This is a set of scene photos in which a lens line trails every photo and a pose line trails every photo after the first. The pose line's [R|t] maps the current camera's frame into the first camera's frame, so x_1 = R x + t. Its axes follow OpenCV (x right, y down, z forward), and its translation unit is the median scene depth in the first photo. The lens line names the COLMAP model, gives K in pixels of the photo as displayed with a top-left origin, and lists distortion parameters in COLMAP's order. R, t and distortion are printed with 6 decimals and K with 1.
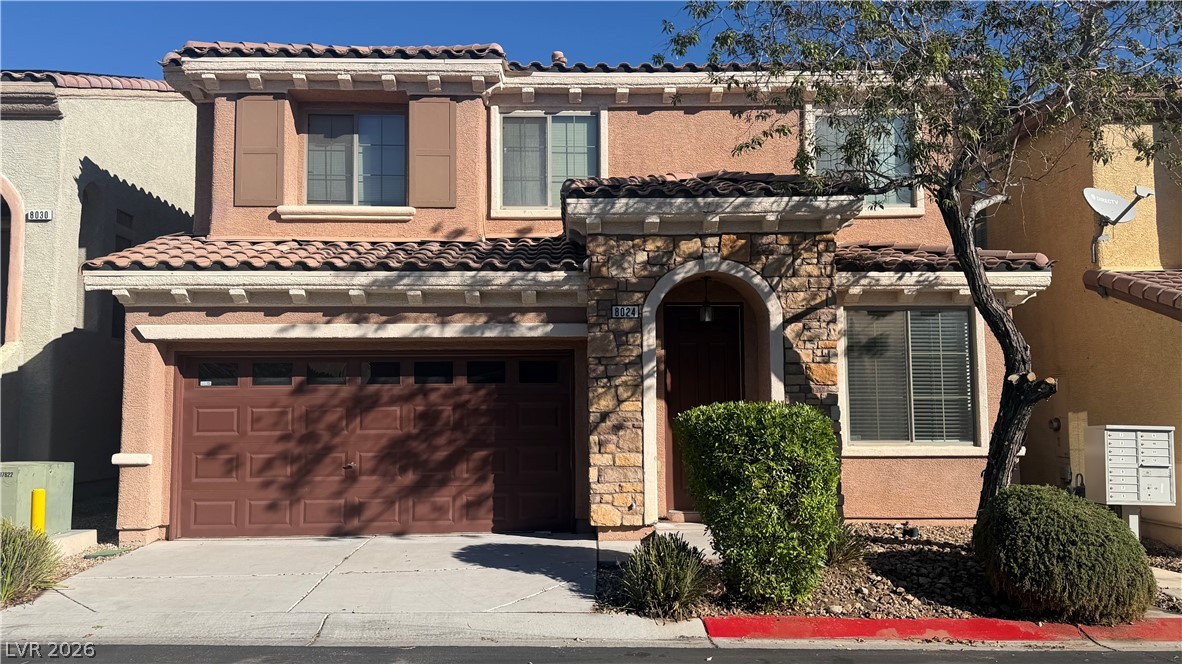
lens RADIAL K [[955.2, 0, 591.0], [0, 955.2, 332.0], [0, 0, 1]] dist [0.101797, -0.151885]
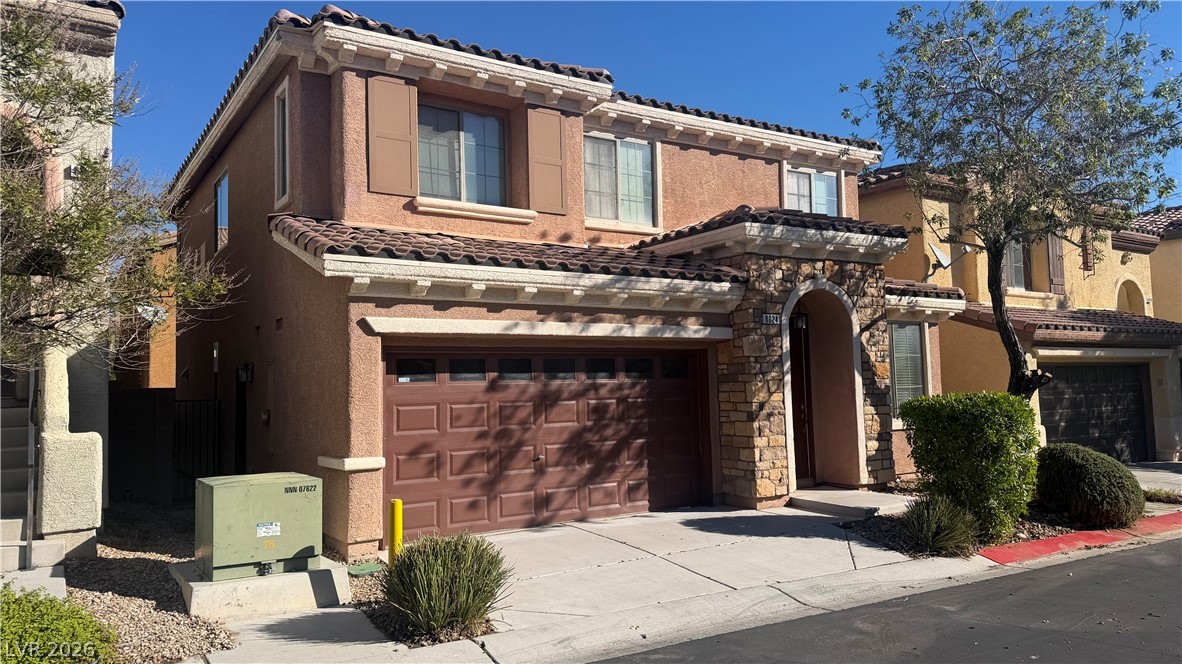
lens RADIAL K [[864.0, 0, 591.0], [0, 864.0, 332.0], [0, 0, 1]] dist [0.118657, -0.143952]
pose [[0.841711, 0.023089, 0.539434, -0.731192], [-0.023876, 0.999700, -0.005535, 0.006499], [-0.539400, -0.008221, 0.842010, 0.191676]]
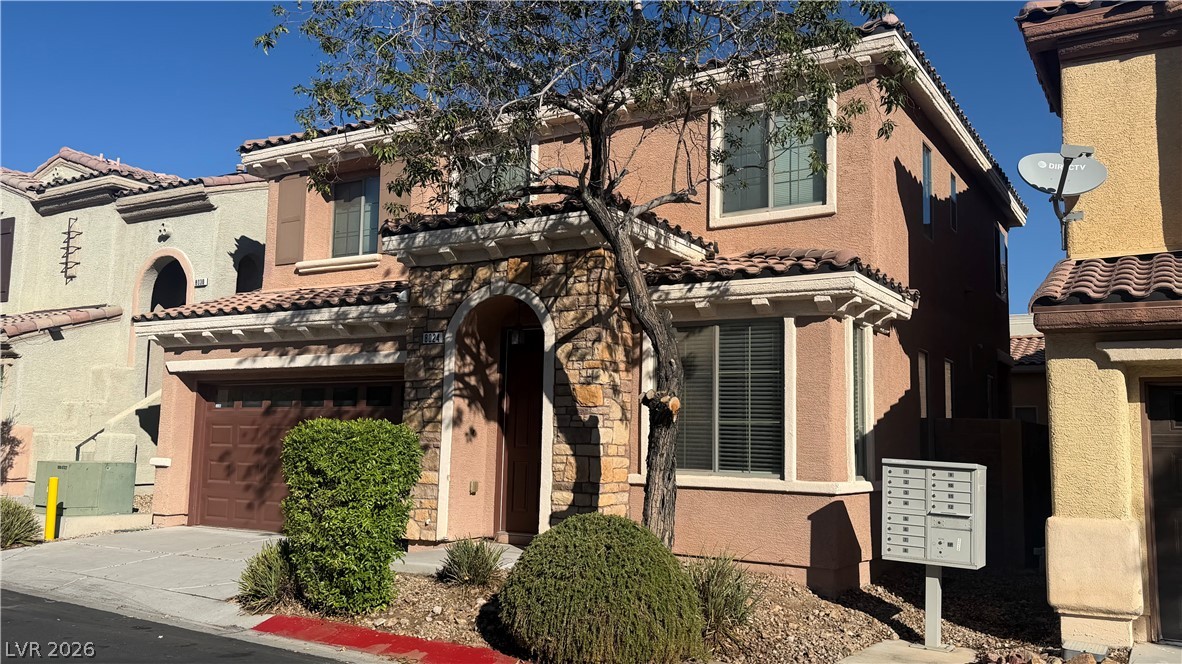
lens RADIAL K [[949.9, 0, 591.0], [0, 949.9, 332.0], [0, 0, 1]] dist [0.090288, -0.001469]
pose [[0.840917, -0.039678, -0.539707, 0.737191], [0.020922, 0.998947, -0.040842, 0.018610], [0.540759, 0.023053, 0.840862, 0.197651]]
